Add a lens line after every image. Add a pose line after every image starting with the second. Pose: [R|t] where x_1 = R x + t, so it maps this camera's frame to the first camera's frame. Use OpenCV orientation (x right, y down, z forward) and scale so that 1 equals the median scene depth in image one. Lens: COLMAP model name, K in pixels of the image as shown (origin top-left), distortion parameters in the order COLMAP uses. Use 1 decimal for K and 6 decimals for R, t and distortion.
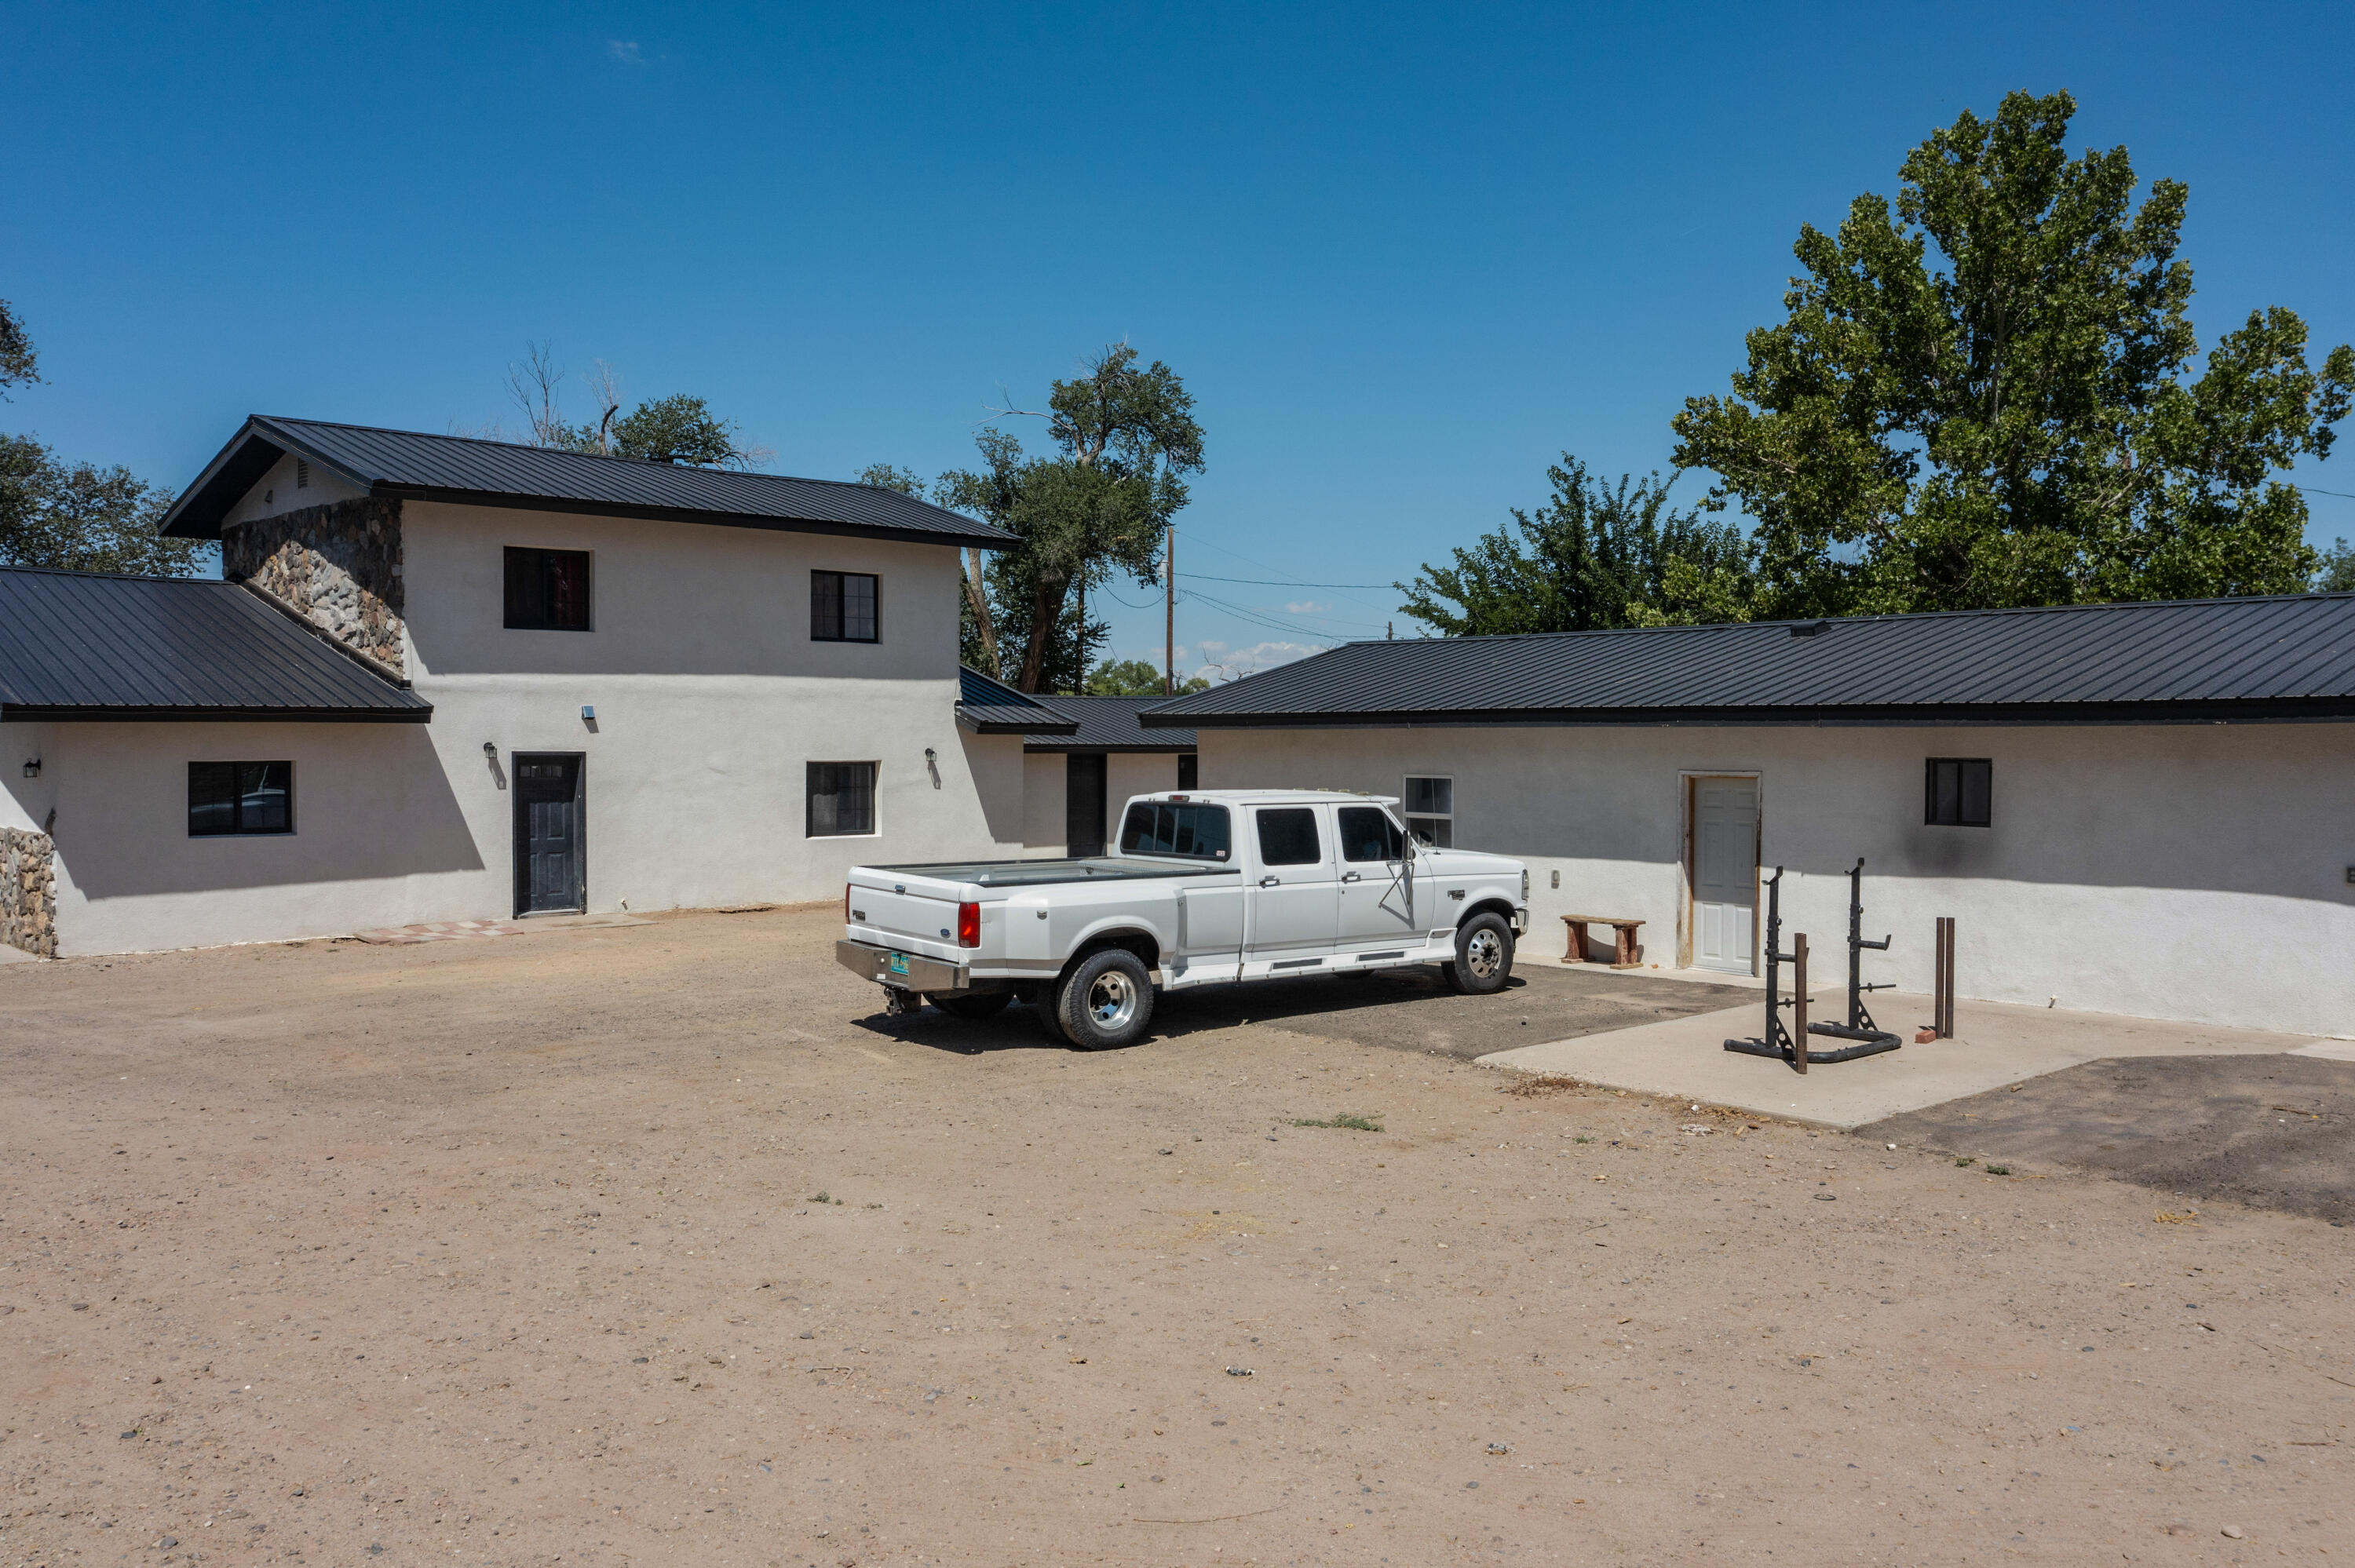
lens RADIAL K [[1892.2, 0, 1177.5], [0, 1892.2, 784.0], [0, 0, 1]] dist [-0.010373, 0.013250]
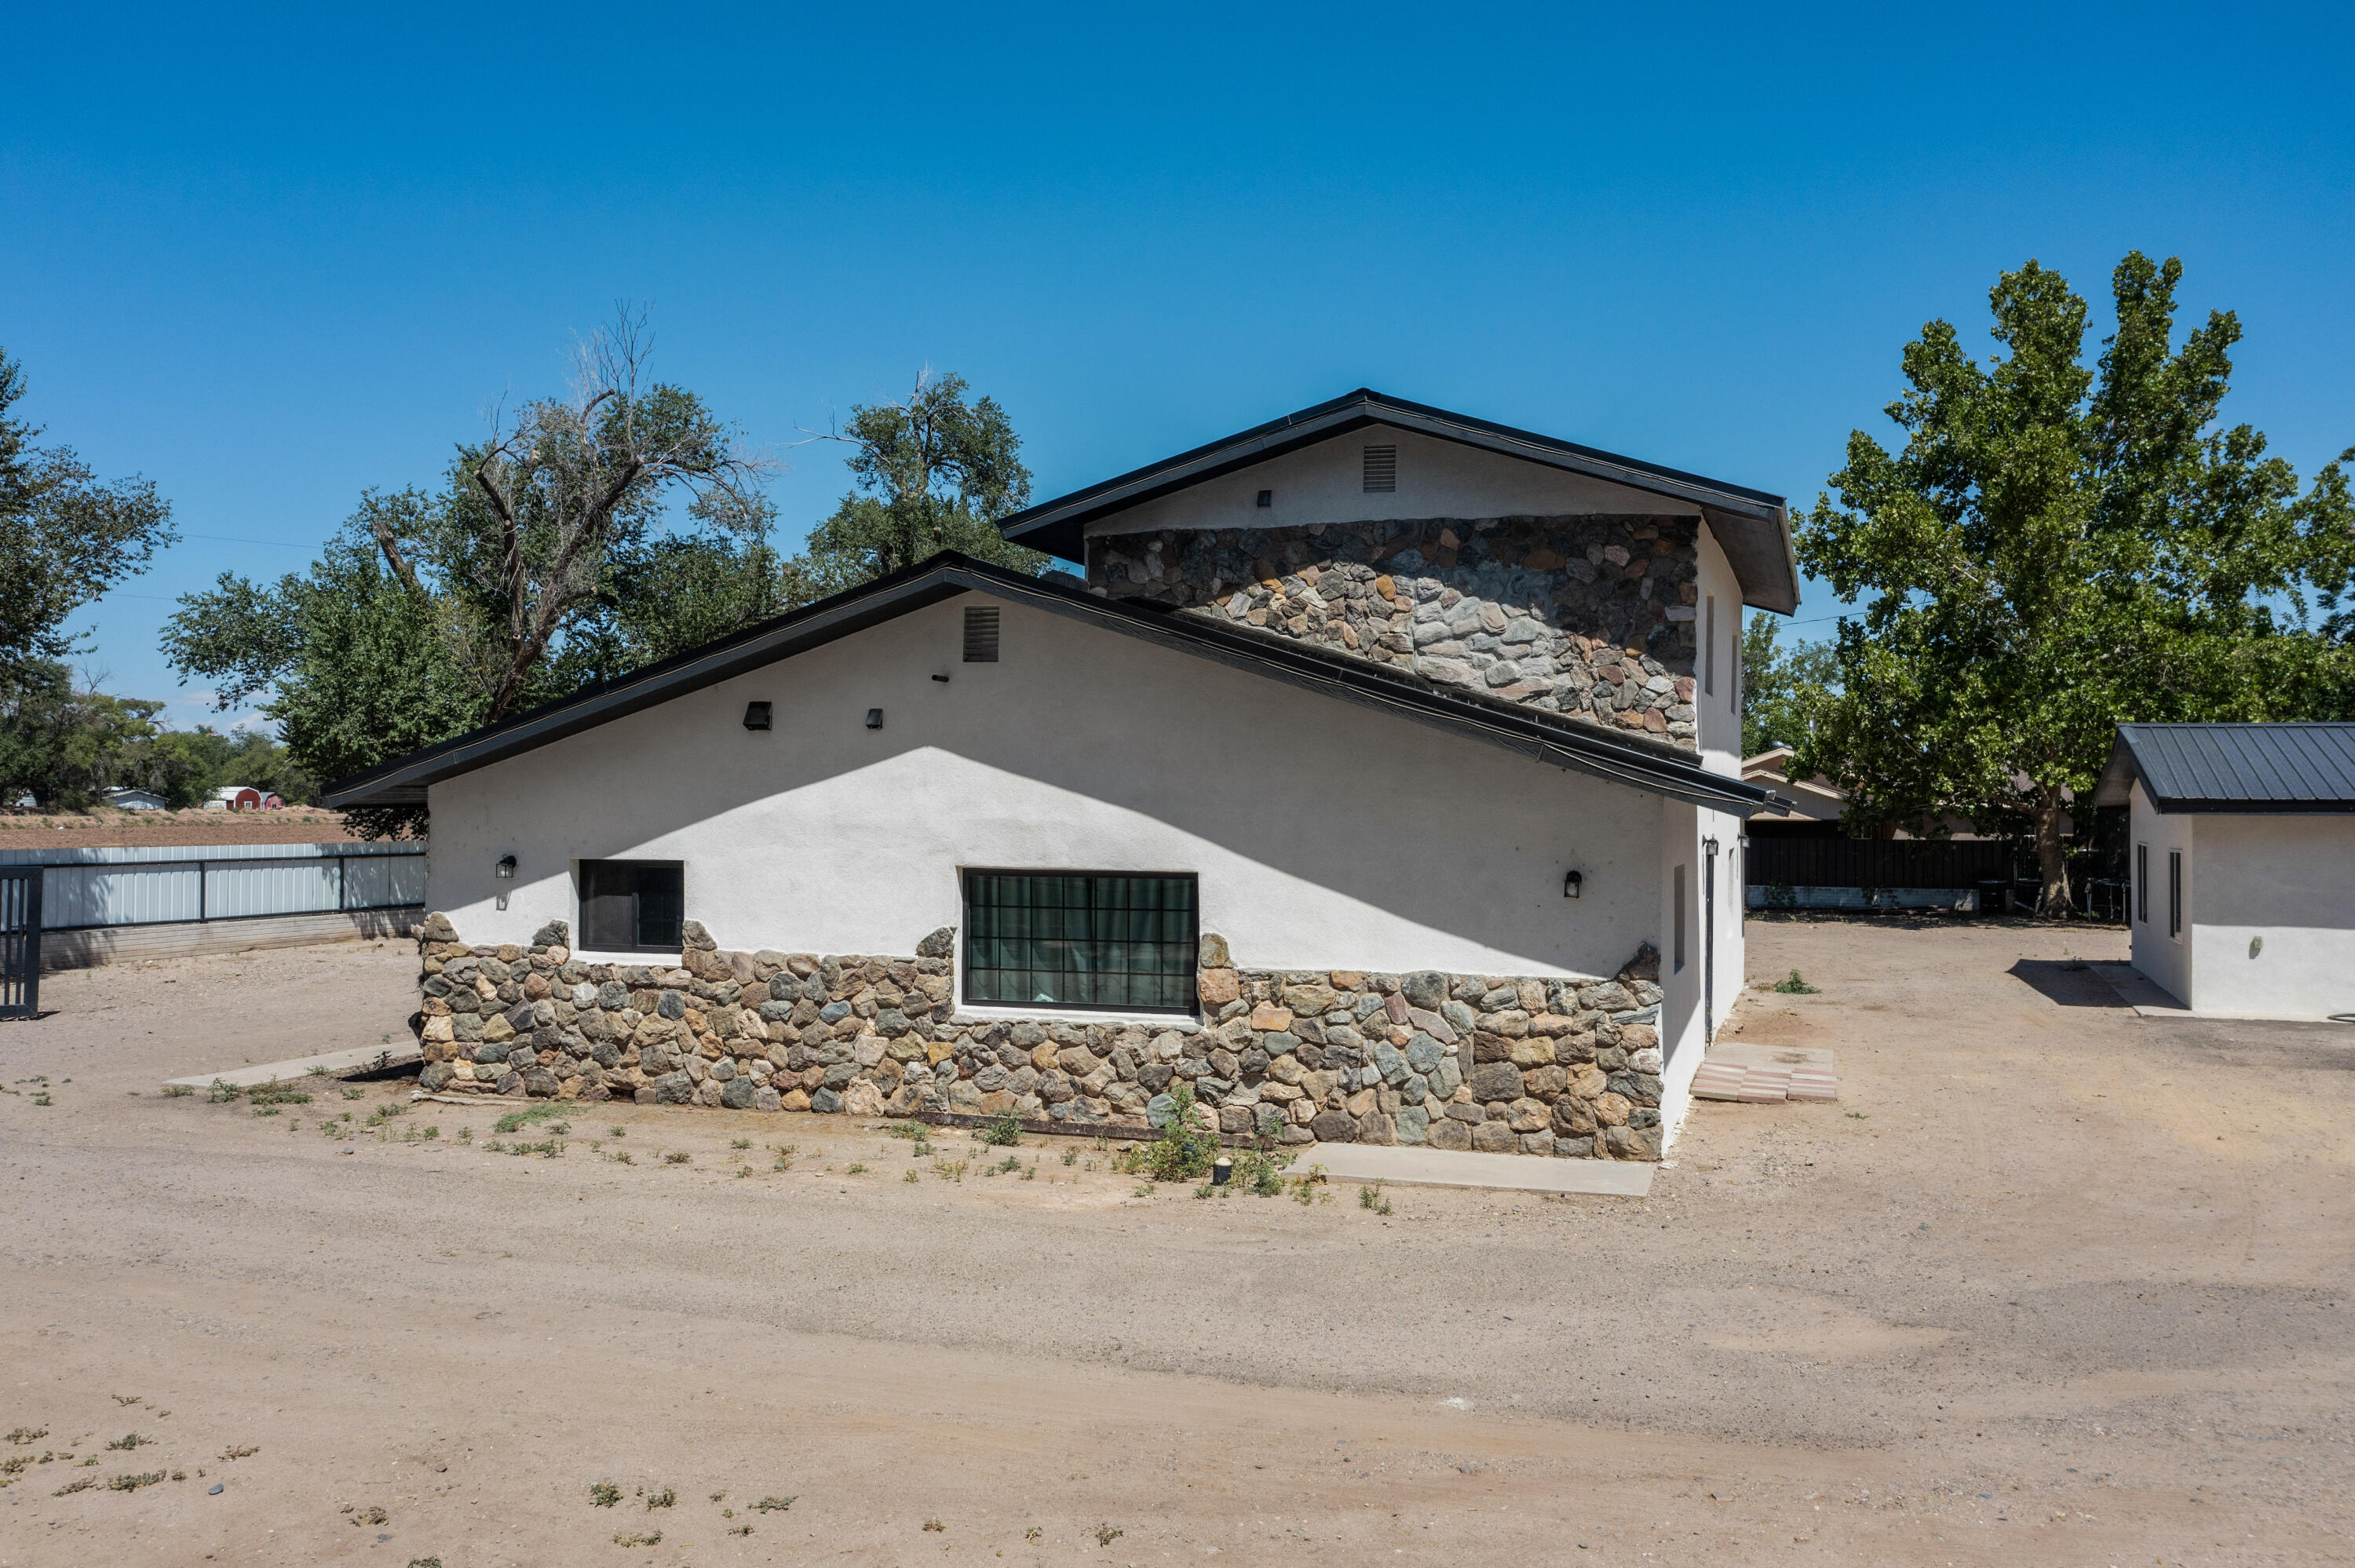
lens RADIAL K [[1892.2, 0, 1177.5], [0, 1892.2, 784.0], [0, 0, 1]] dist [-0.010373, 0.013250]
pose [[0.883691, 0.001084, 0.468069, -0.887167], [0.014694, 0.999440, -0.030056, -0.021803], [-0.467840, 0.033438, 0.883181, 0.392419]]
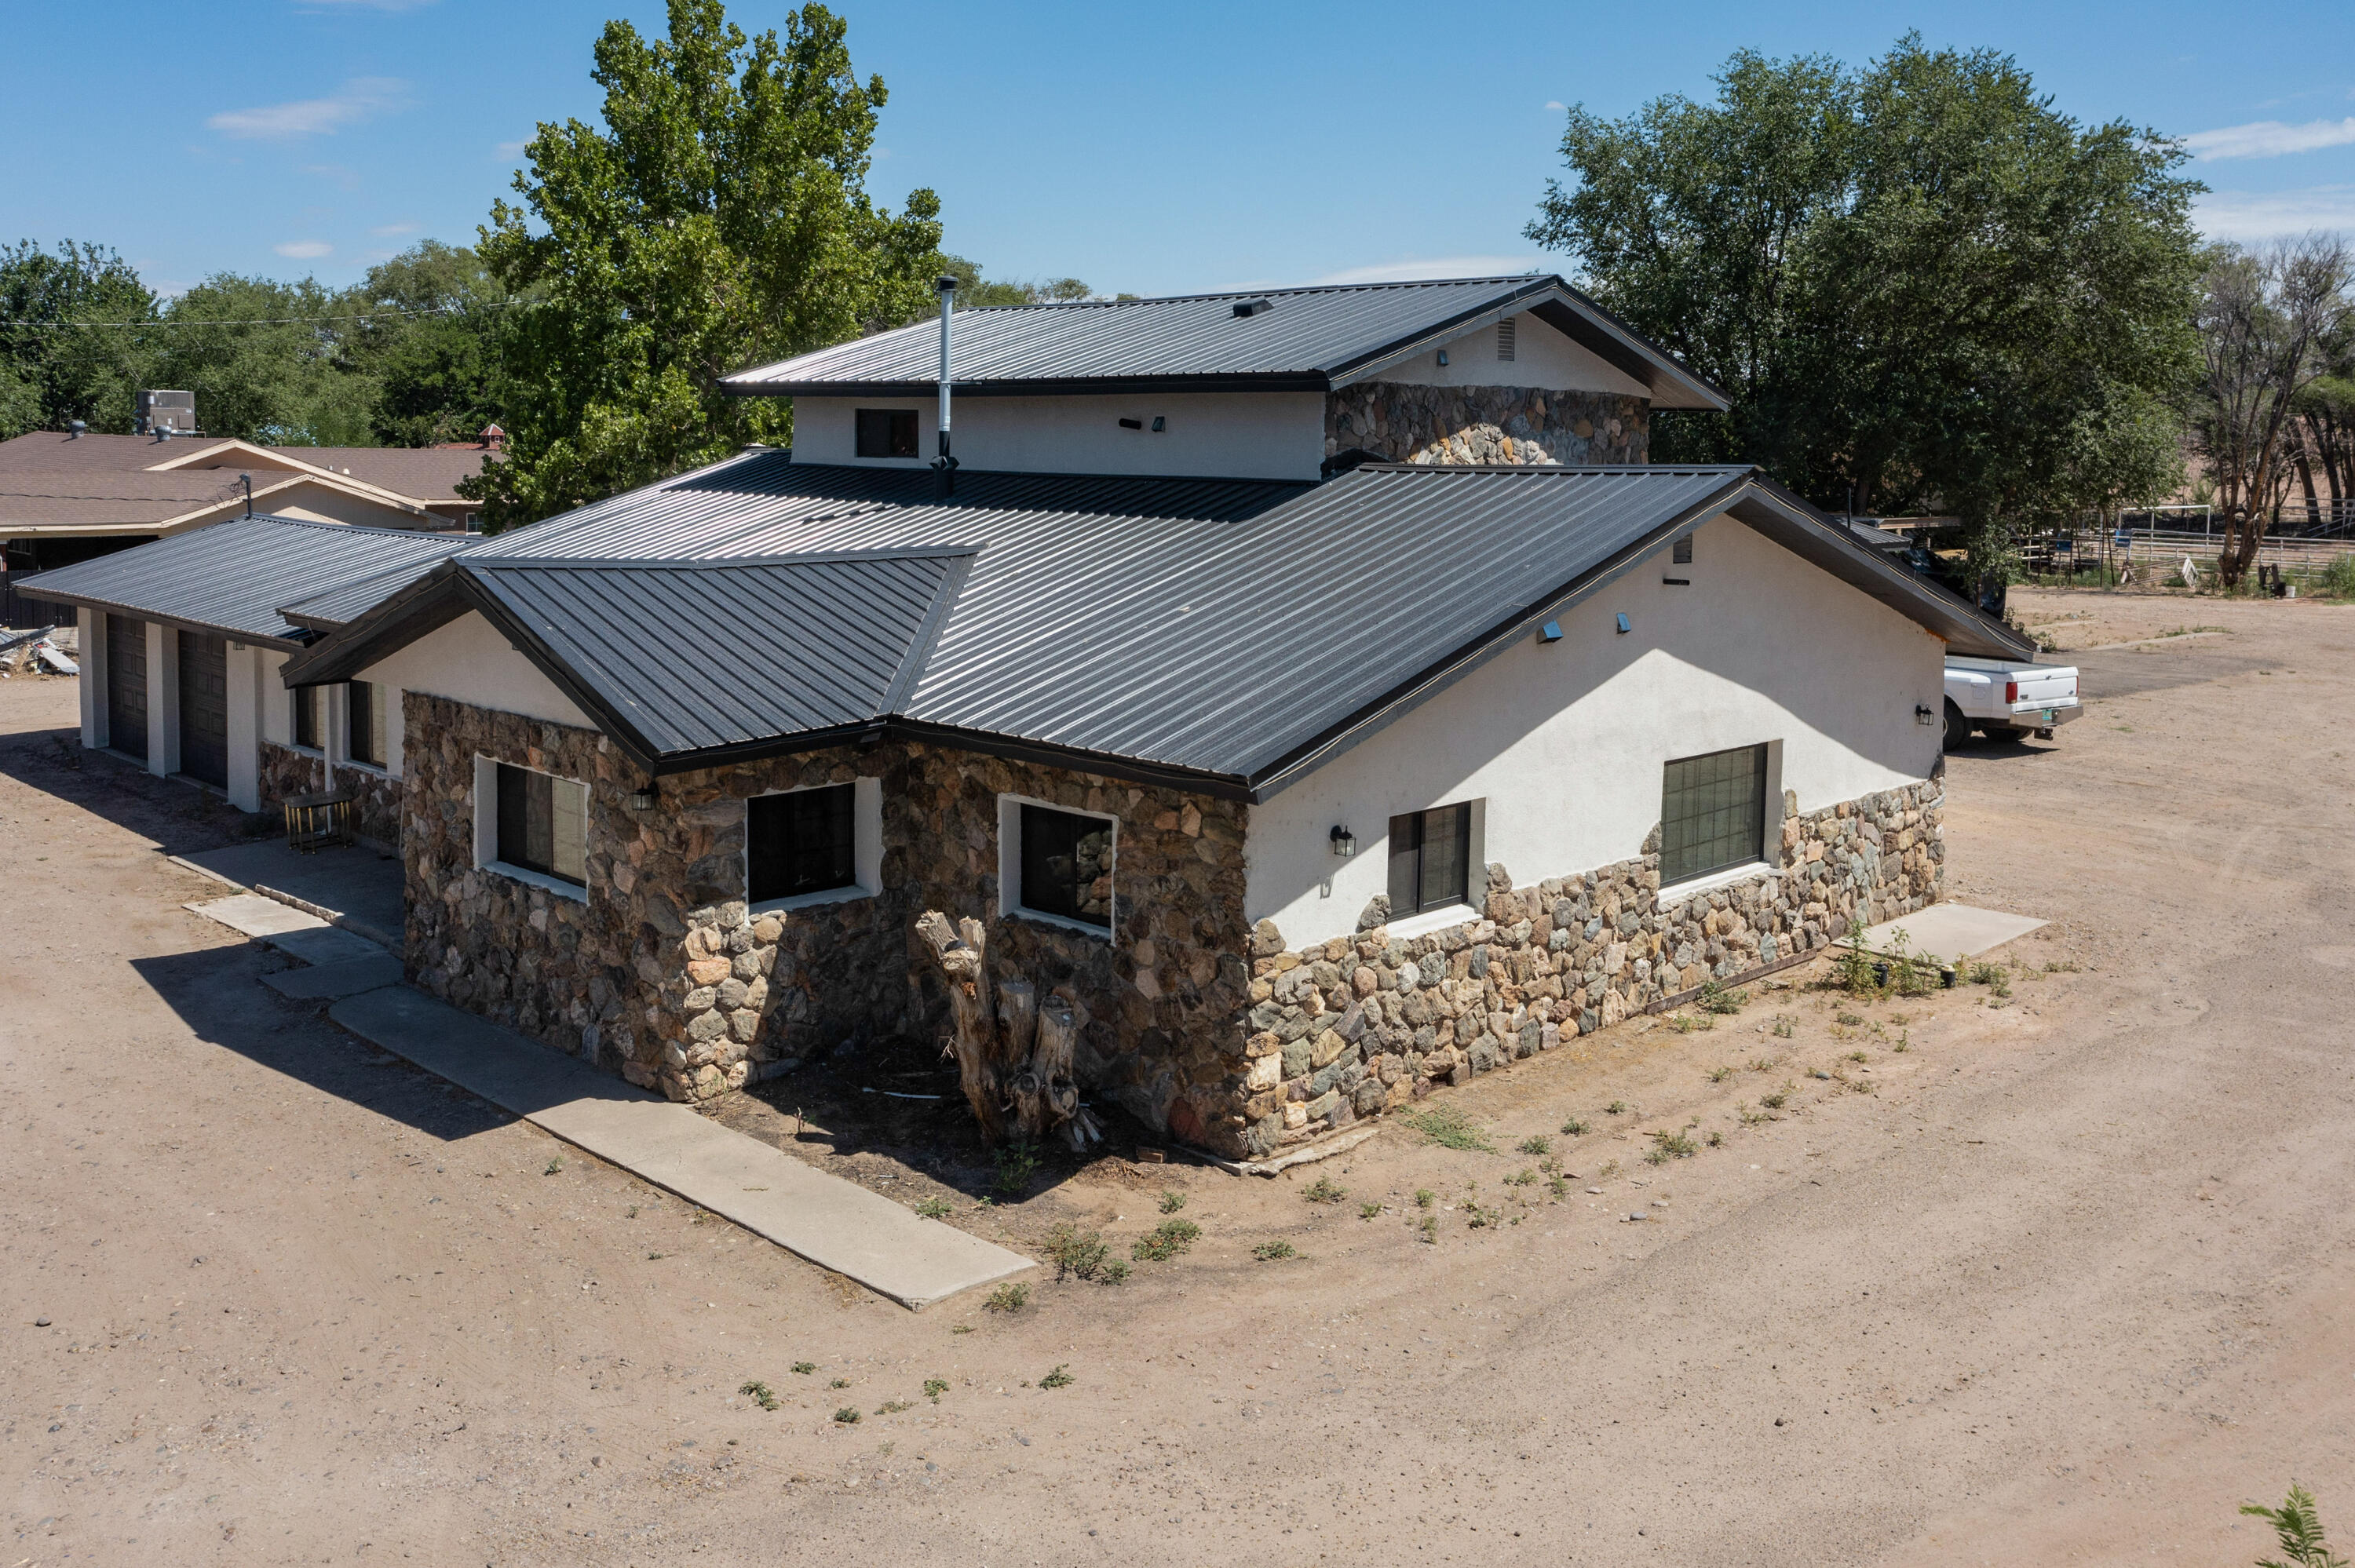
lens RADIAL K [[2012.5, 0, 1185.4], [0, 2012.5, 548.9], [0, 0, 1]] dist [-0.017534, 0.013318]
pose [[-0.017752, -0.066641, 0.997619, -1.342210], [0.014530, 0.997654, 0.066902, -0.137083], [-0.999737, 0.015683, -0.016742, 1.165238]]
